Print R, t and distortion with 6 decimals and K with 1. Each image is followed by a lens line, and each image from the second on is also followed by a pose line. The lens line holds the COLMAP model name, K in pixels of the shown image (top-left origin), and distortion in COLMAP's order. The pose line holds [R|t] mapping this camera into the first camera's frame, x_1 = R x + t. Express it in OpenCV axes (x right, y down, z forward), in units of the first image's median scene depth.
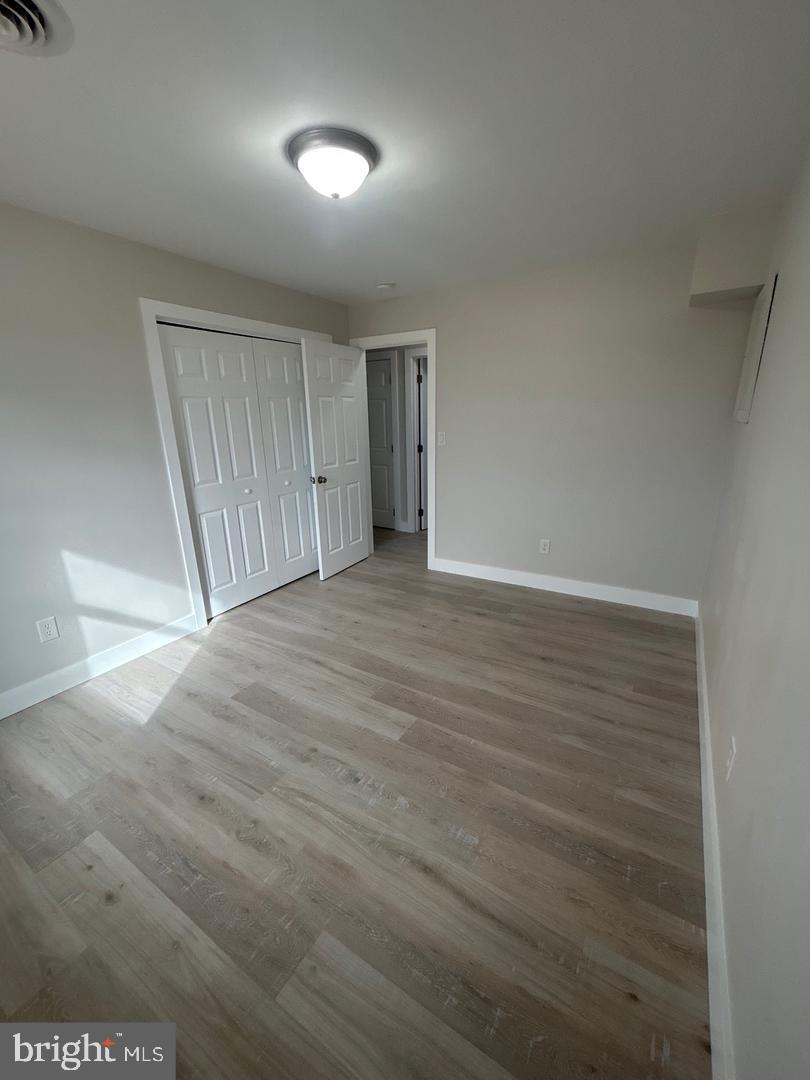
lens RADIAL K [[434.3, 0, 406.8], [0, 434.3, 538.9], [0, 0, 1]] dist [-0.002035, -0.000643]
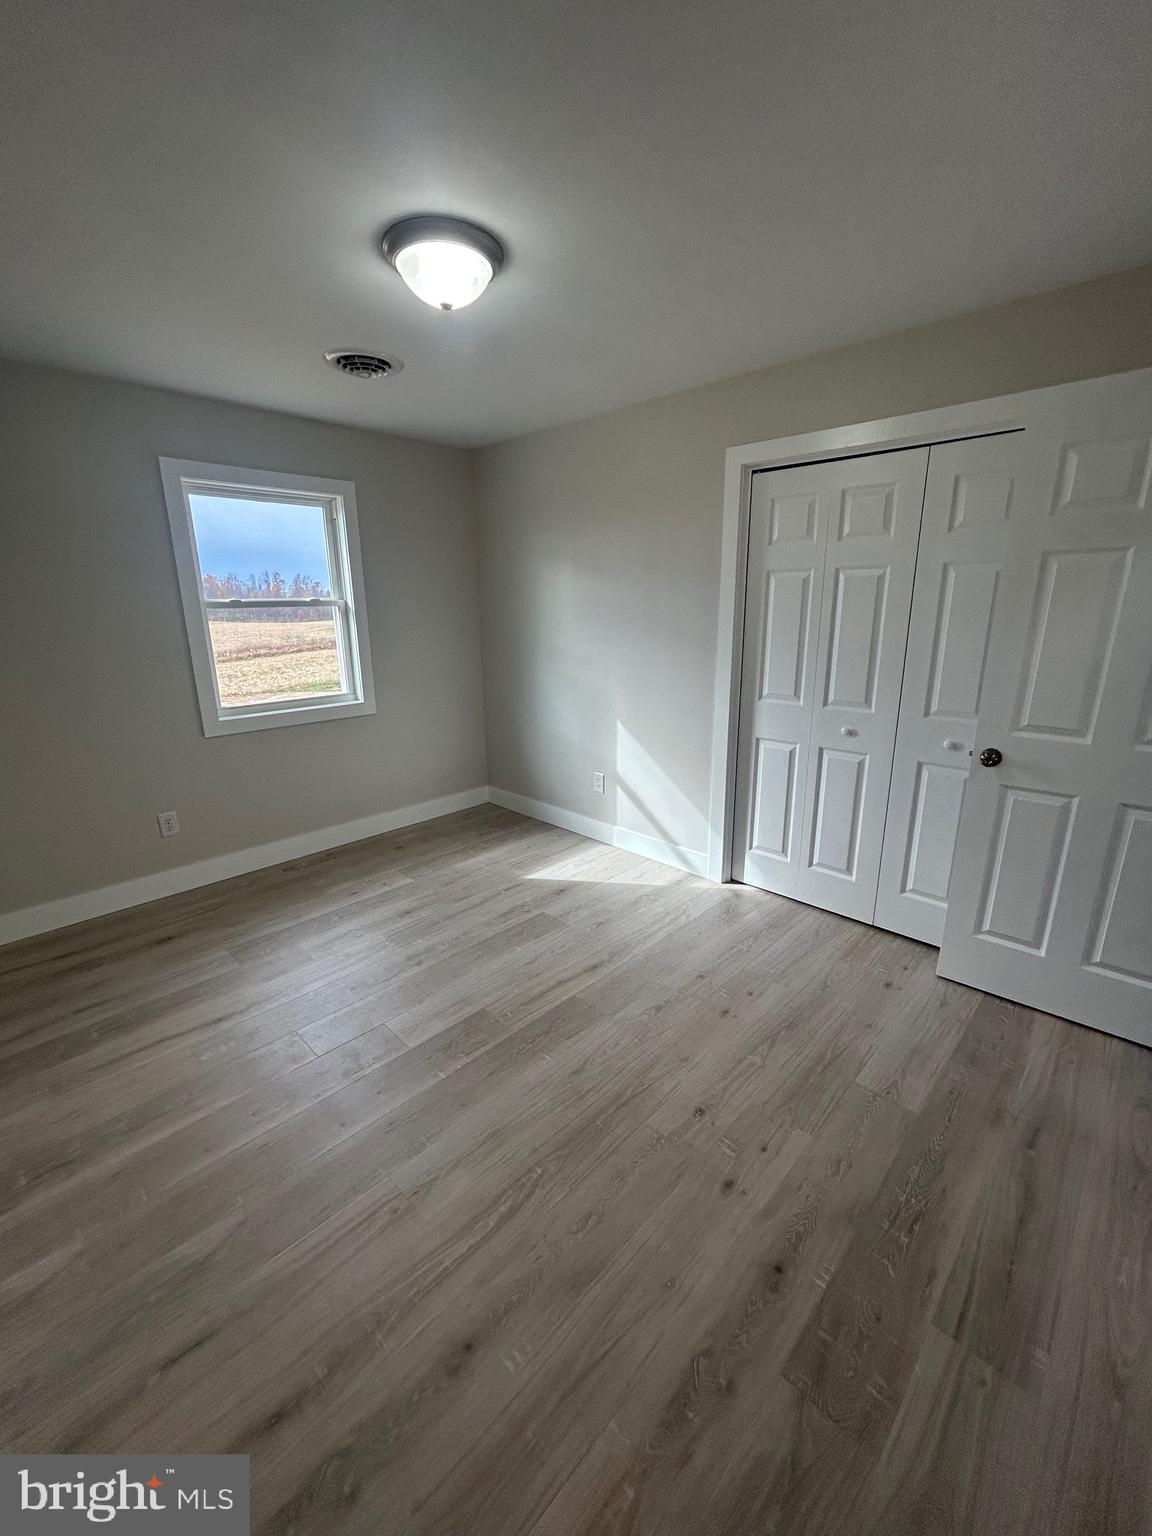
lens RADIAL K [[617.7, 0, 578.5], [0, 617.7, 766.4], [0, 0, 1]] dist [-0.002035, -0.000643]
pose [[-0.206612, 0.277868, -0.938137, 0.623066], [-0.266145, 0.906710, 0.327174, -0.309744], [0.941530, 0.317279, -0.113384, 1.001077]]
